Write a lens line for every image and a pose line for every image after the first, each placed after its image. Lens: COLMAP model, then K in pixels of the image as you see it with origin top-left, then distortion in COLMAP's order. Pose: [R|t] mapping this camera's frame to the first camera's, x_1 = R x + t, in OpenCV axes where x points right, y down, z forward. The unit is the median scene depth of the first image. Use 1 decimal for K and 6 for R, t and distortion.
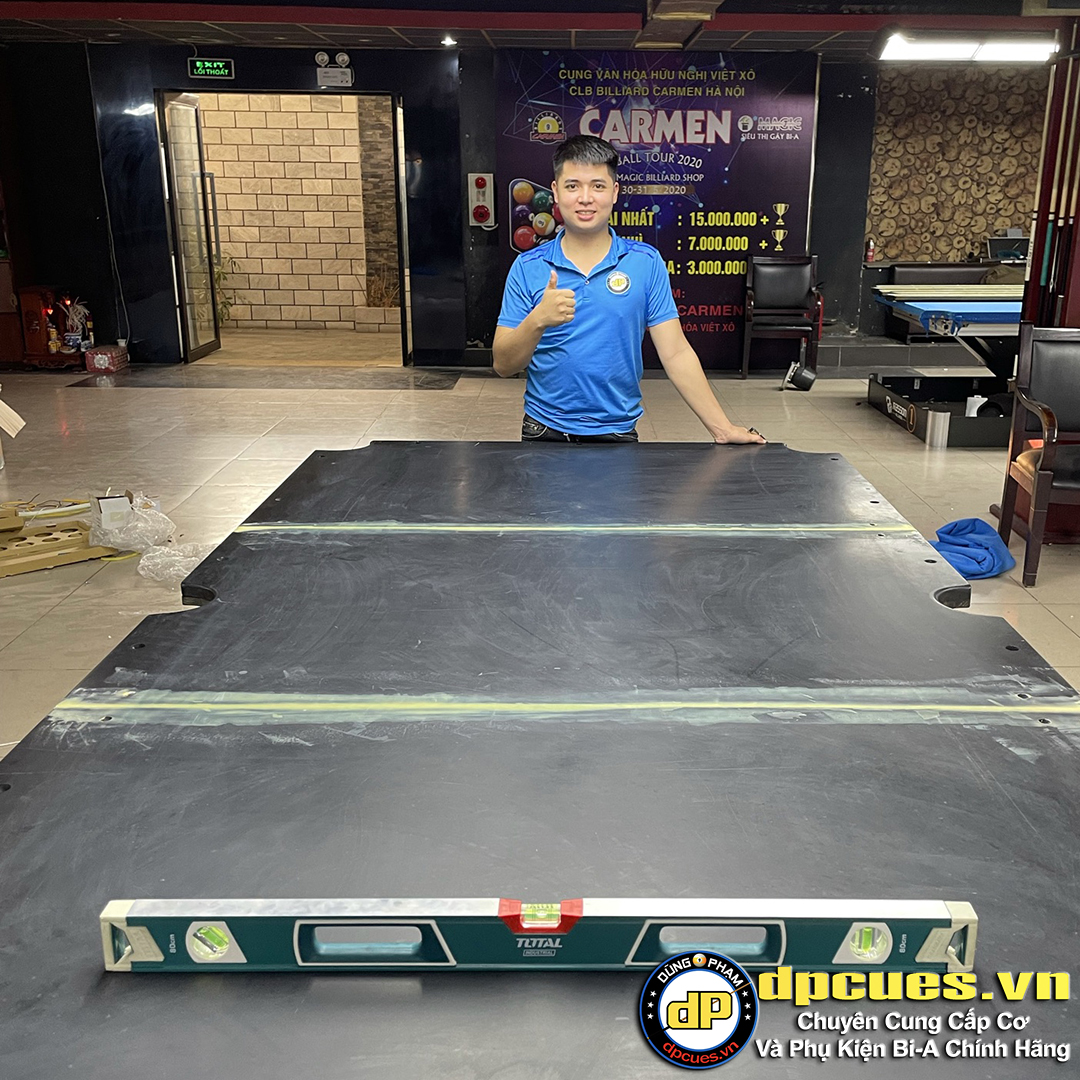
lens RADIAL K [[1063.5, 0, 607.1], [0, 1063.5, 539.9], [0, 0, 1]] dist [0.098899, -0.105130]
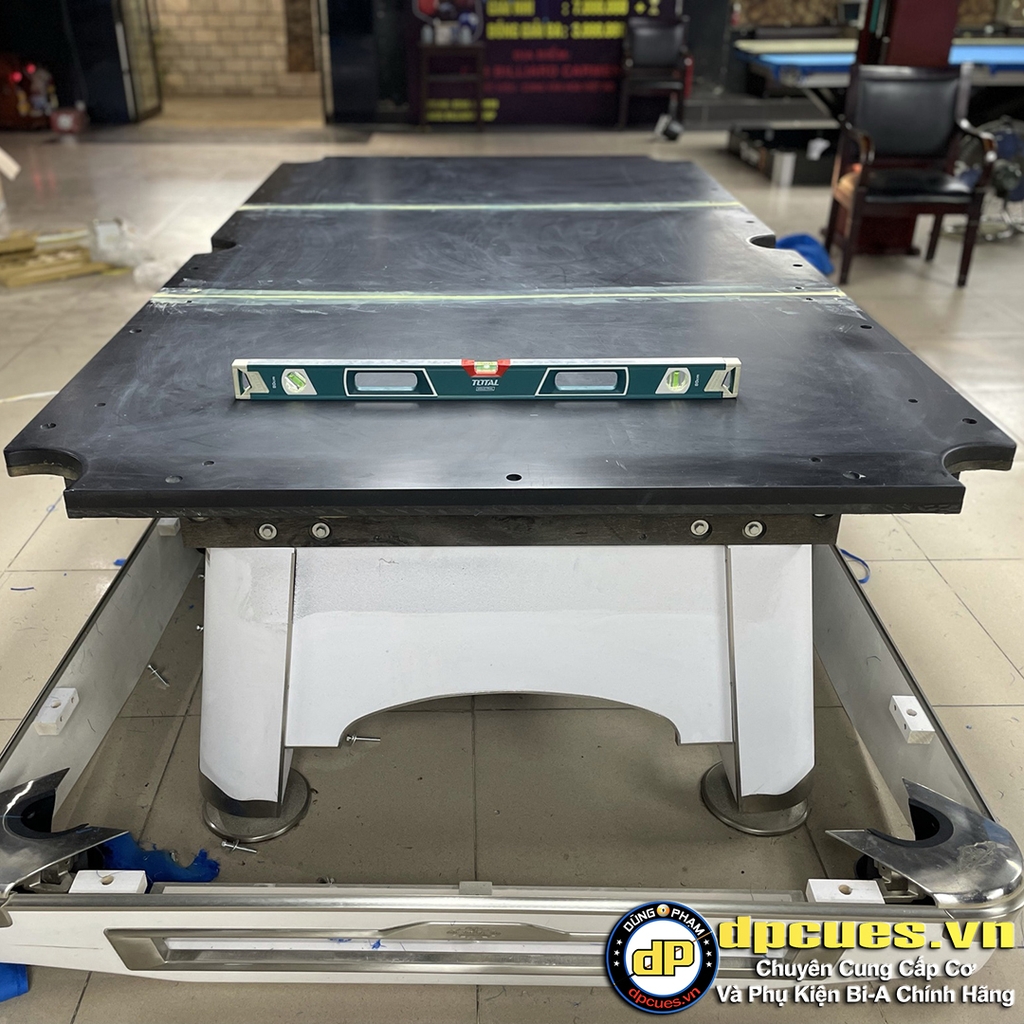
lens RADIAL K [[997.0, 0, 482.8], [0, 997.0, 512.4], [0, 0, 1]] dist [0.107387, -0.116033]
pose [[0.999947, -0.004718, -0.009157, -0.034899], [0.006140, 0.986762, 0.162060, 0.208662], [0.008272, -0.162108, 0.986738, -0.399016]]
